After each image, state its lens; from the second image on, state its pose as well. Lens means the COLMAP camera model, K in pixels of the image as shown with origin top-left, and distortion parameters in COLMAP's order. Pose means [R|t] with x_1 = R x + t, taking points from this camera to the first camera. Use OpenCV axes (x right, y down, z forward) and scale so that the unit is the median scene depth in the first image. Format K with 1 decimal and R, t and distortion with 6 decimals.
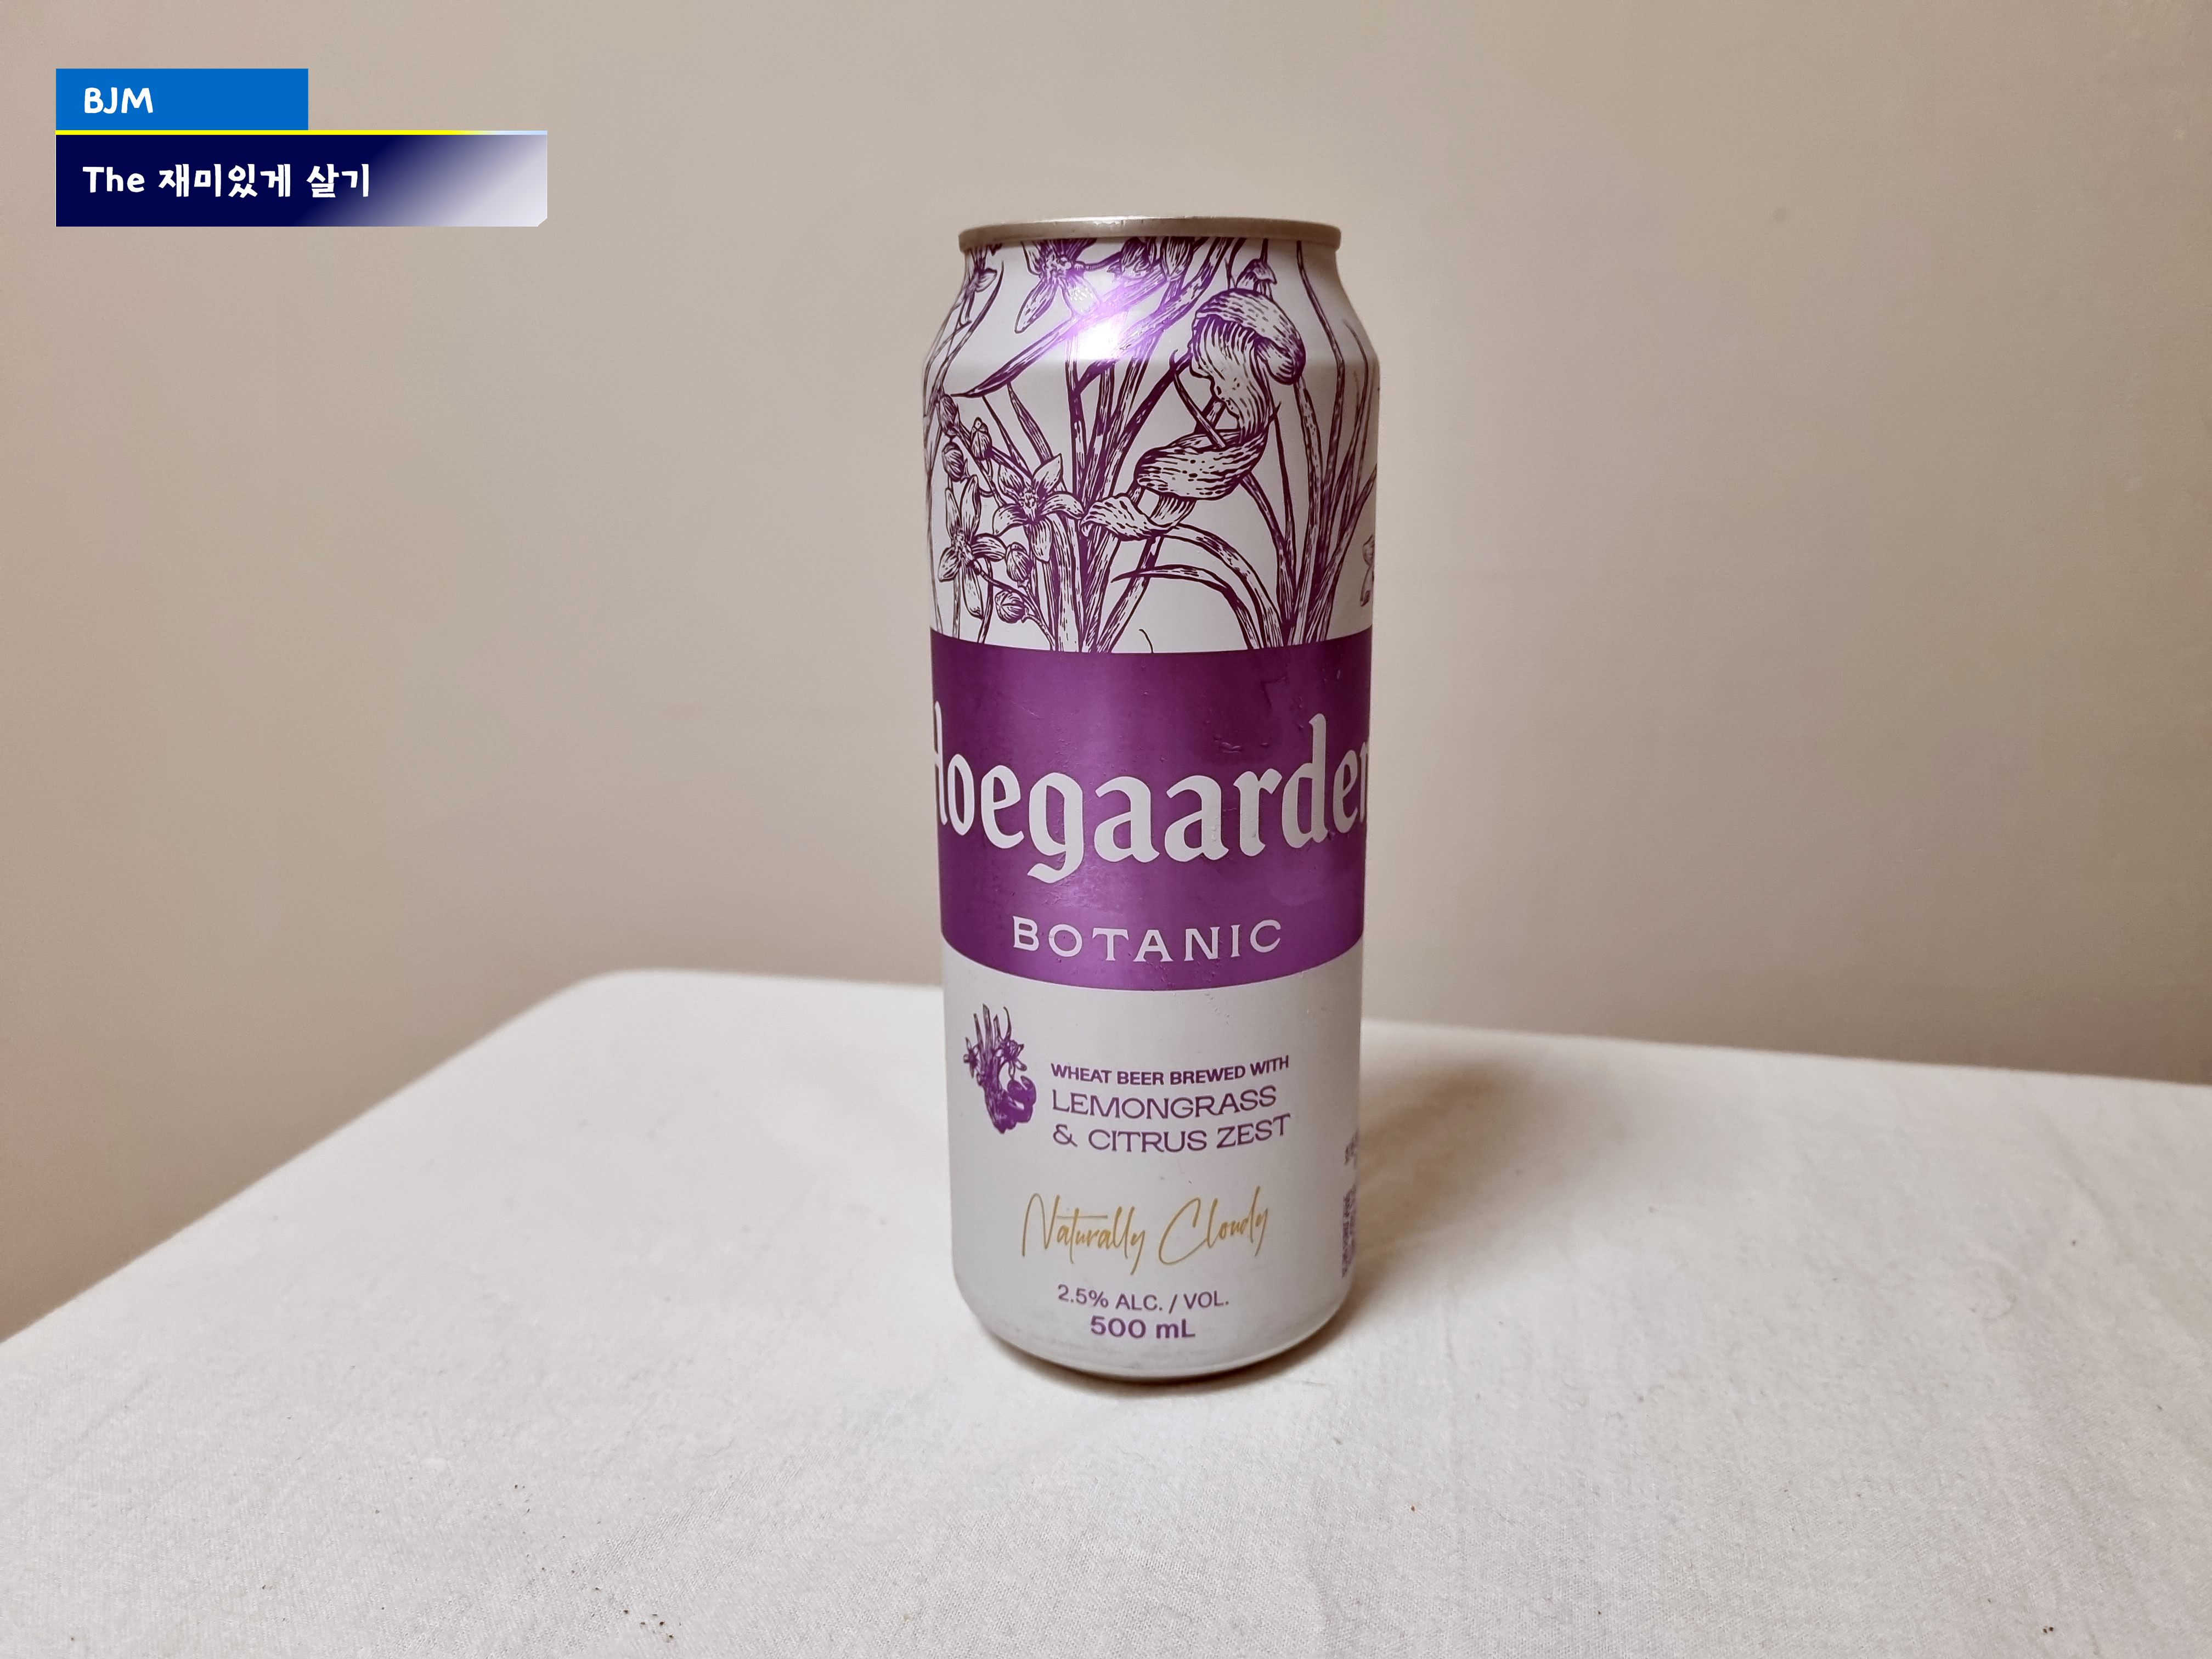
lens RADIAL K [[1721.7, 0, 1114.5], [0, 1721.7, 825.4], [0, 0, 1]] dist [0.011188, 0.001070]
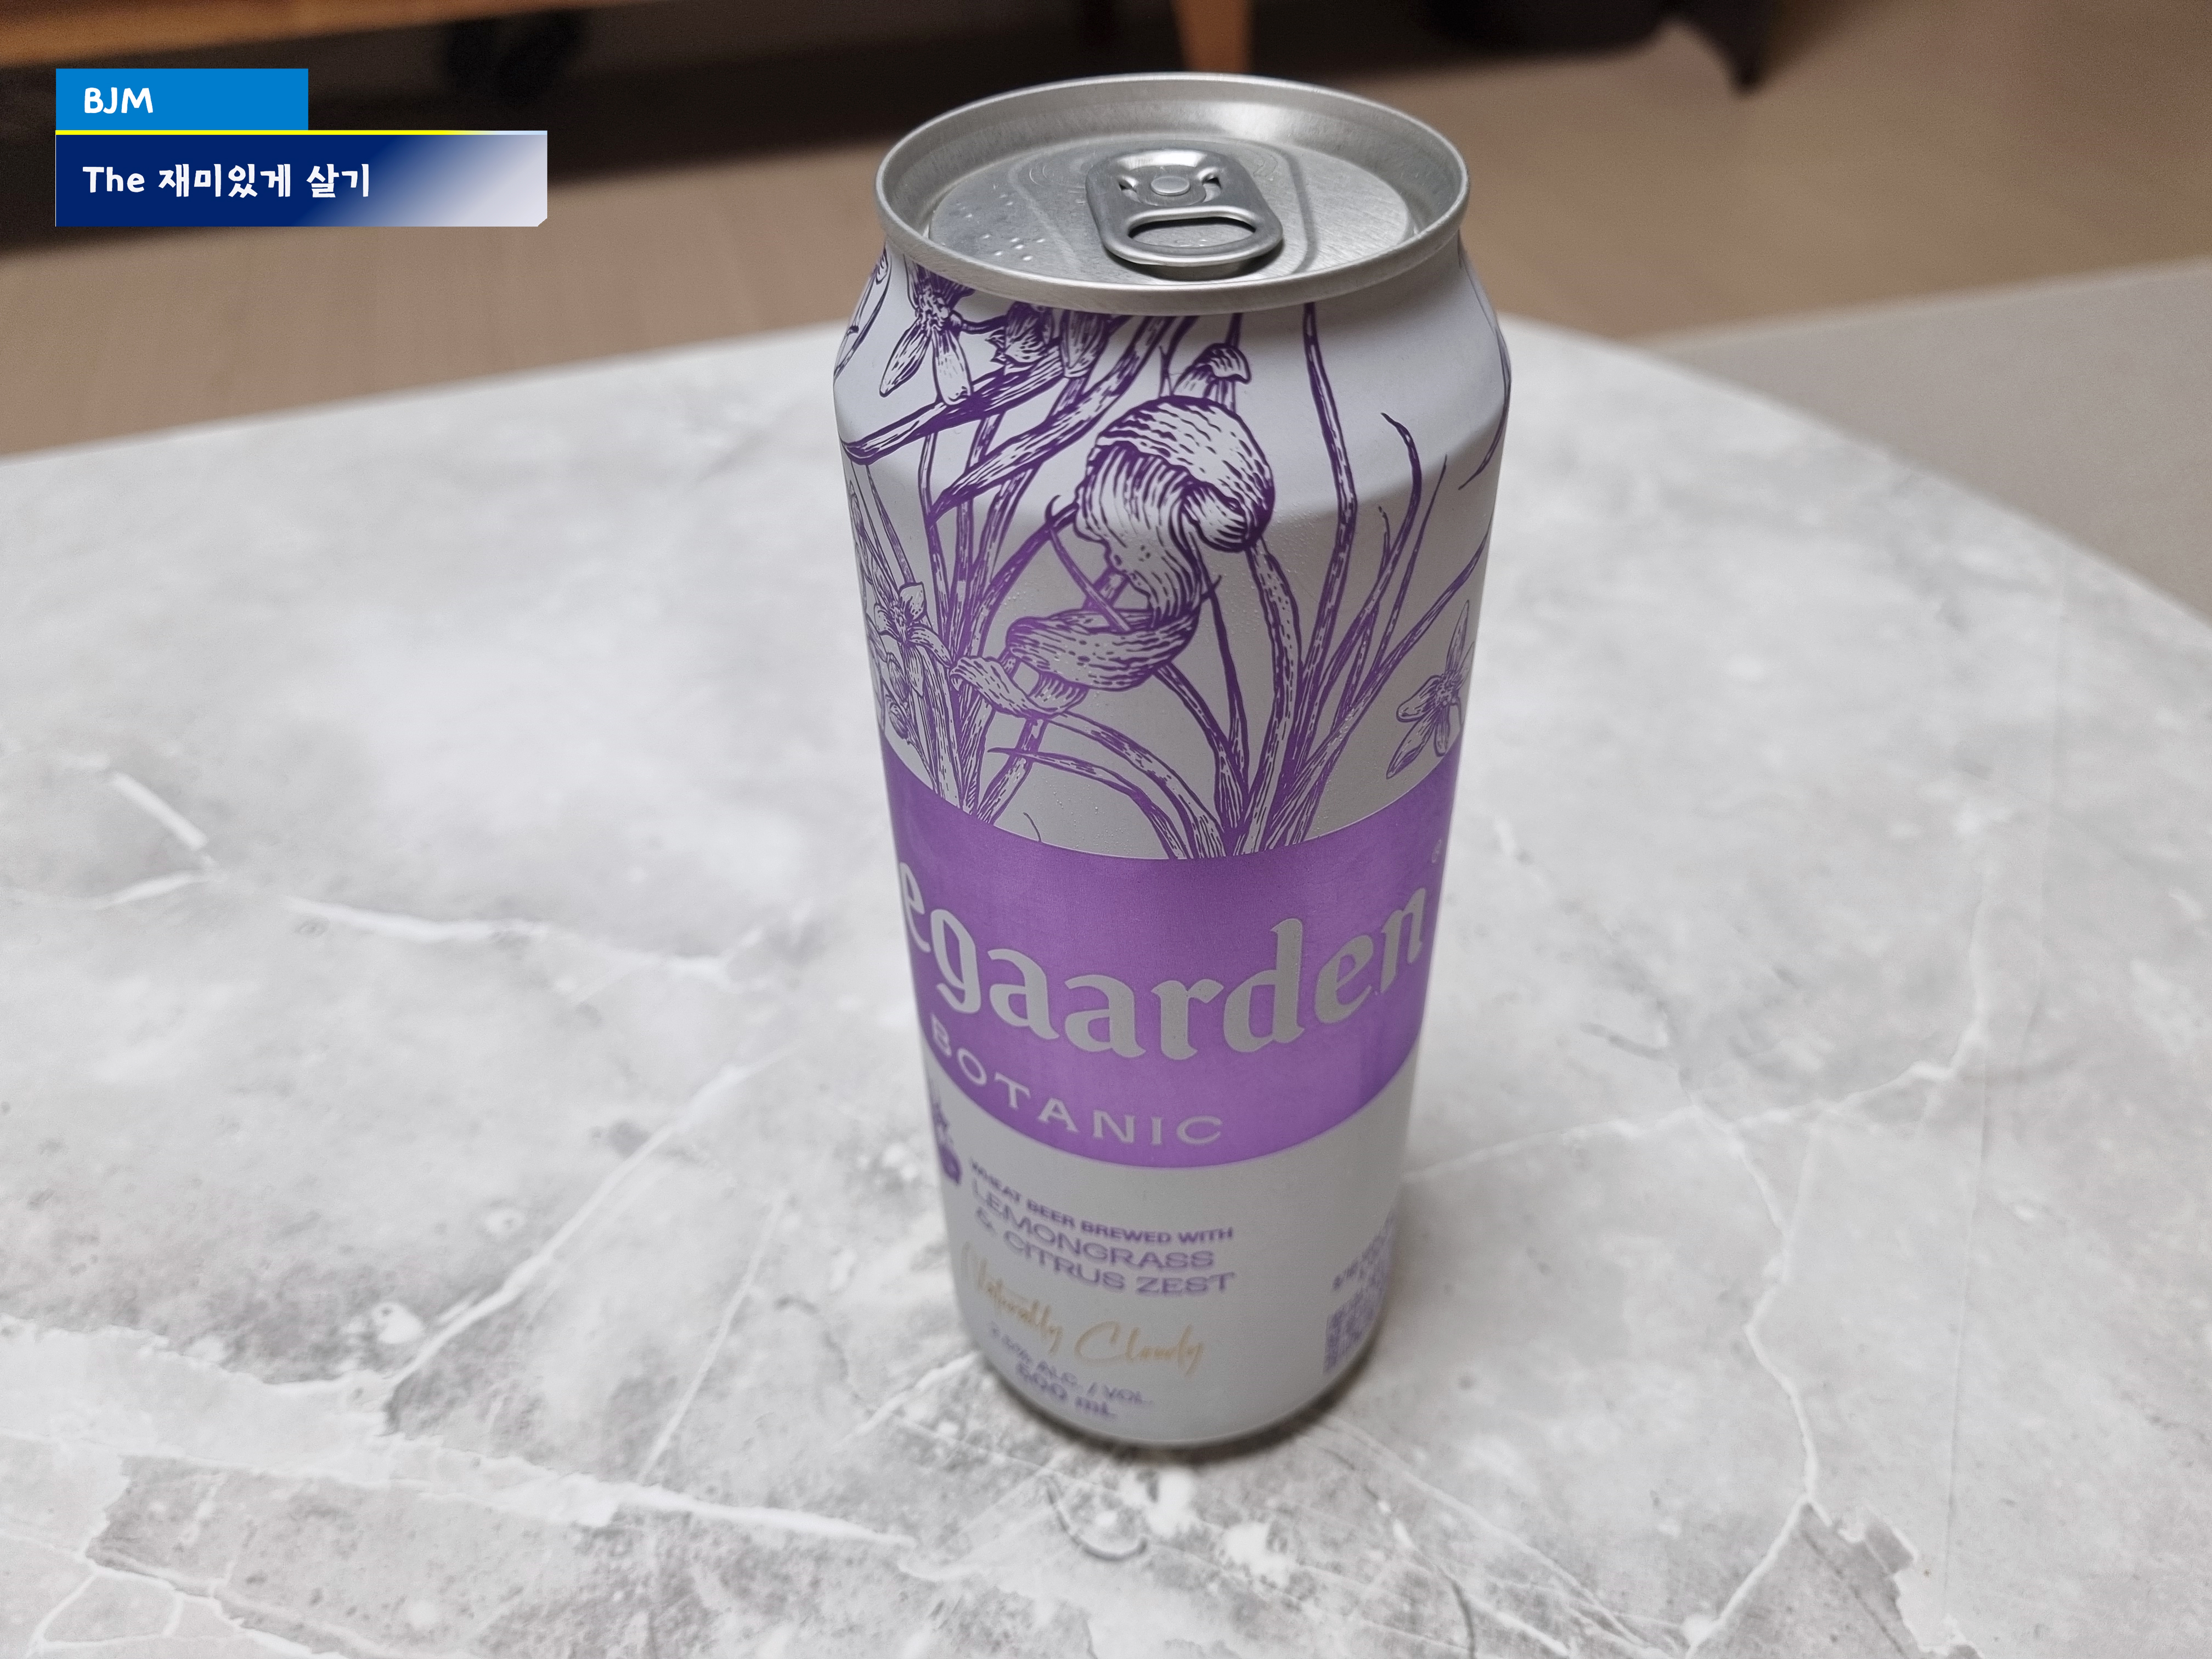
lens RADIAL K [[1738.1, 0, 1114.3], [0, 1738.1, 844.9], [0, 0, 1]] dist [0.001680, -0.019283]
pose [[0.918097, 0.250612, -0.307069, 0.276908], [-0.088512, 0.884801, 0.457486, -0.436363], [0.386347, -0.392837, 0.834515, 0.372697]]
